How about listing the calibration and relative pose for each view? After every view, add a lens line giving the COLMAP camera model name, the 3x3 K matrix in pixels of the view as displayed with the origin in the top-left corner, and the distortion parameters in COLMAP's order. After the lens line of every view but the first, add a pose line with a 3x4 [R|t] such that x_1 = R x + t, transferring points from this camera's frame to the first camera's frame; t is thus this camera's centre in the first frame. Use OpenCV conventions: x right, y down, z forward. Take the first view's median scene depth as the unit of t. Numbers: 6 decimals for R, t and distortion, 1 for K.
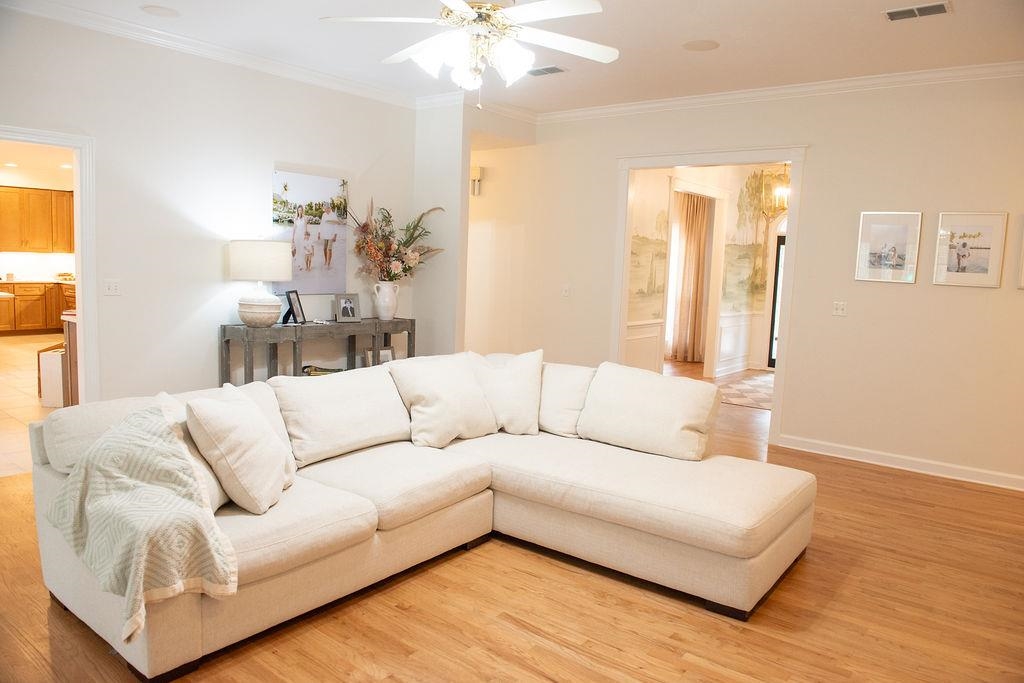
lens RADIAL K [[702.9, 0, 513.7], [0, 702.9, 340.2], [0, 0, 1]] dist [-0.048350, -0.004557]
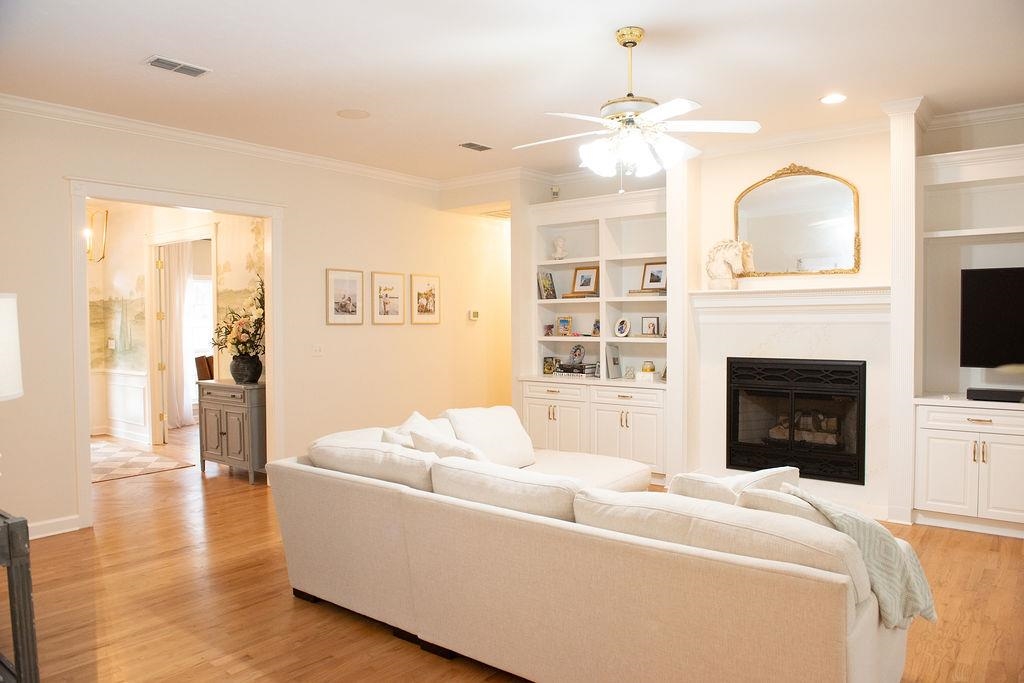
lens RADIAL K [[702.9, 0, 513.7], [0, 702.9, 340.2], [0, 0, 1]] dist [-0.048350, -0.004557]
pose [[0.031577, -0.068276, 0.997167, -0.678039], [0.120293, 0.990672, 0.064022, -0.092924], [-0.992236, 0.117931, 0.039496, 0.592515]]
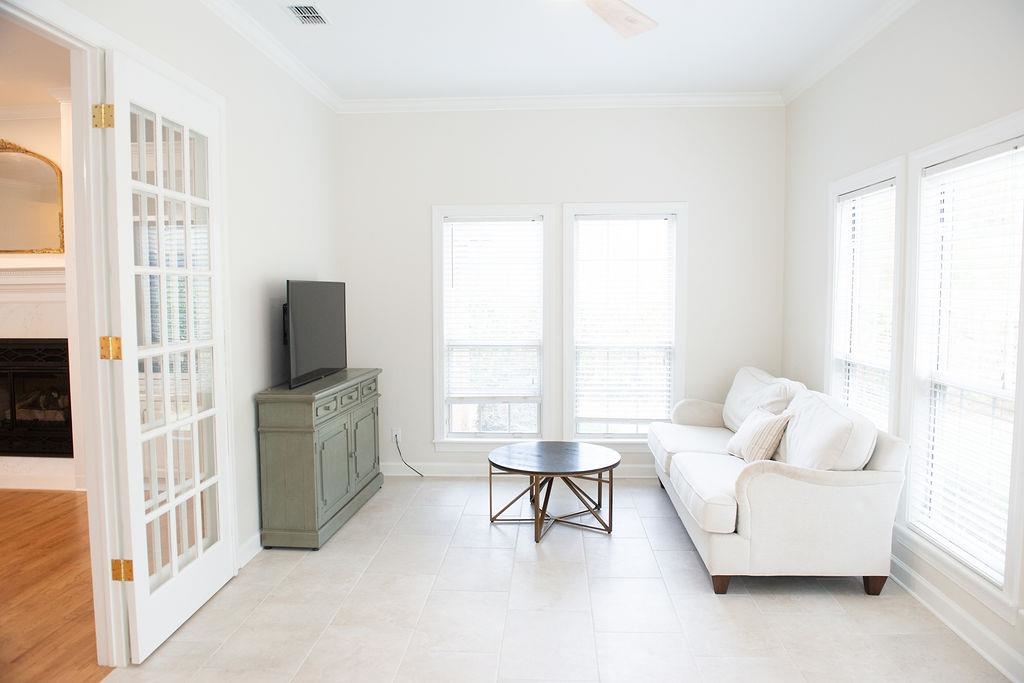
lens RADIAL K [[702.9, 0, 513.7], [0, 702.9, 340.2], [0, 0, 1]] dist [-0.048350, -0.004557]
pose [[-0.558311, -0.093838, 0.824308, -0.868031], [0.074305, 0.983934, 0.162337, -0.056033], [-0.826297, 0.151885, -0.542369, 0.174232]]
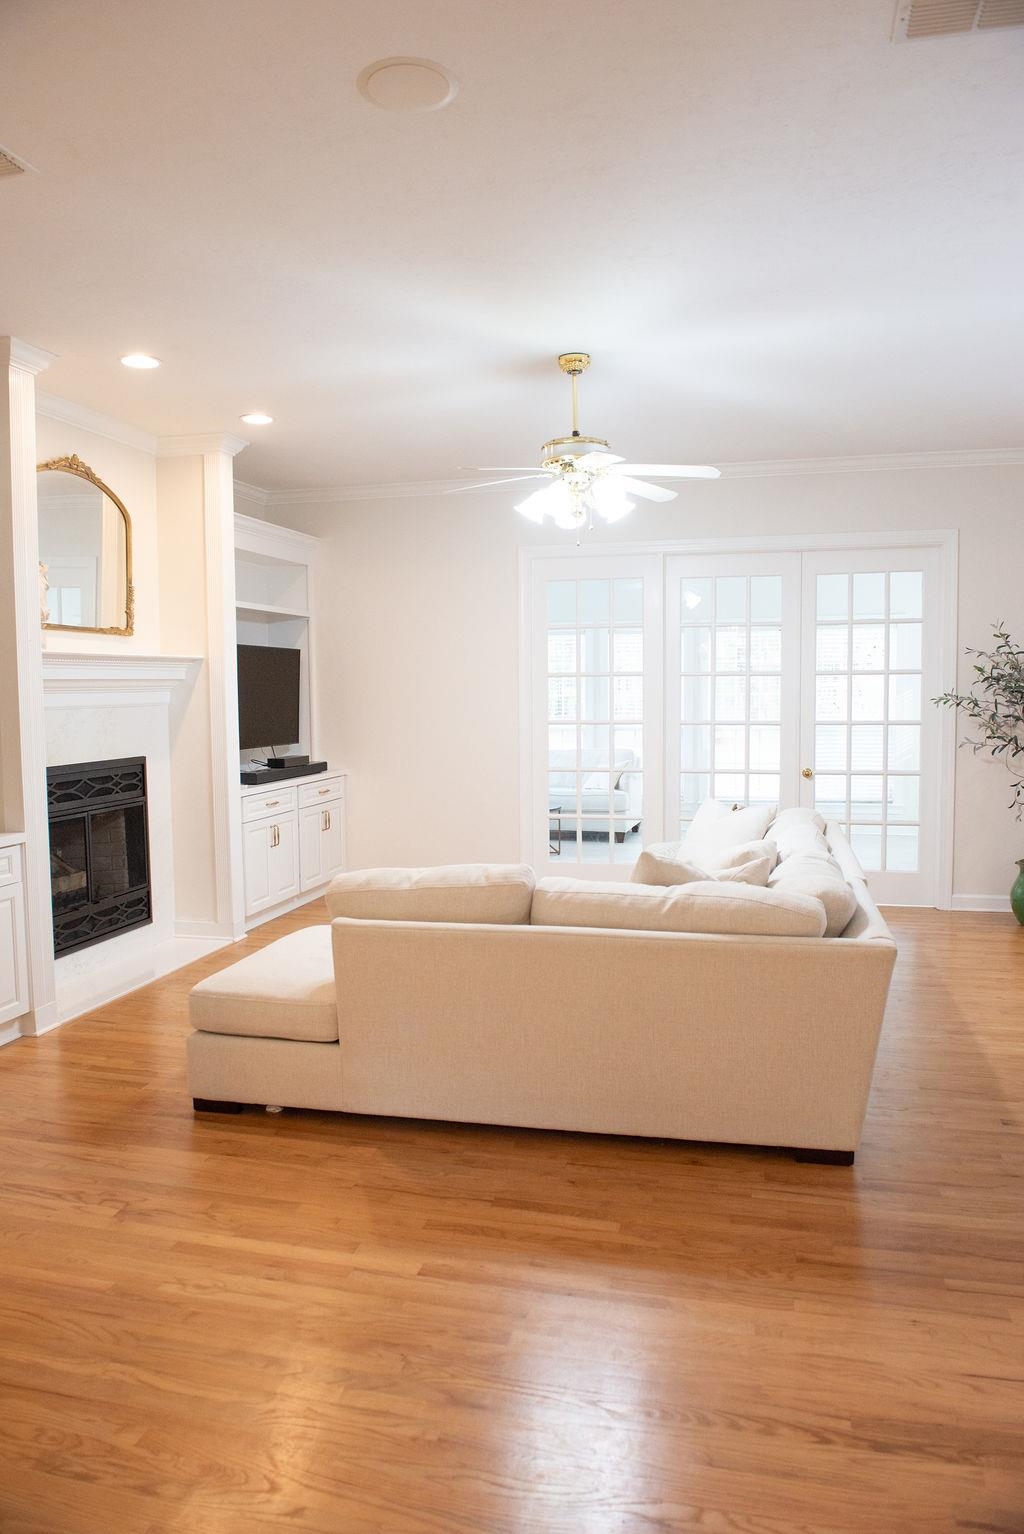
lens RADIAL K [[1053.0, 0, 506.7], [0, 1053.0, 767.0], [0, 0, 1]] dist [-0.048350, -0.004557]
pose [[-0.918625, 0.001955, -0.395125, 0.350972], [-0.068071, 0.984254, 0.163128, -0.133902], [0.389222, 0.176750, -0.904027, 1.257037]]
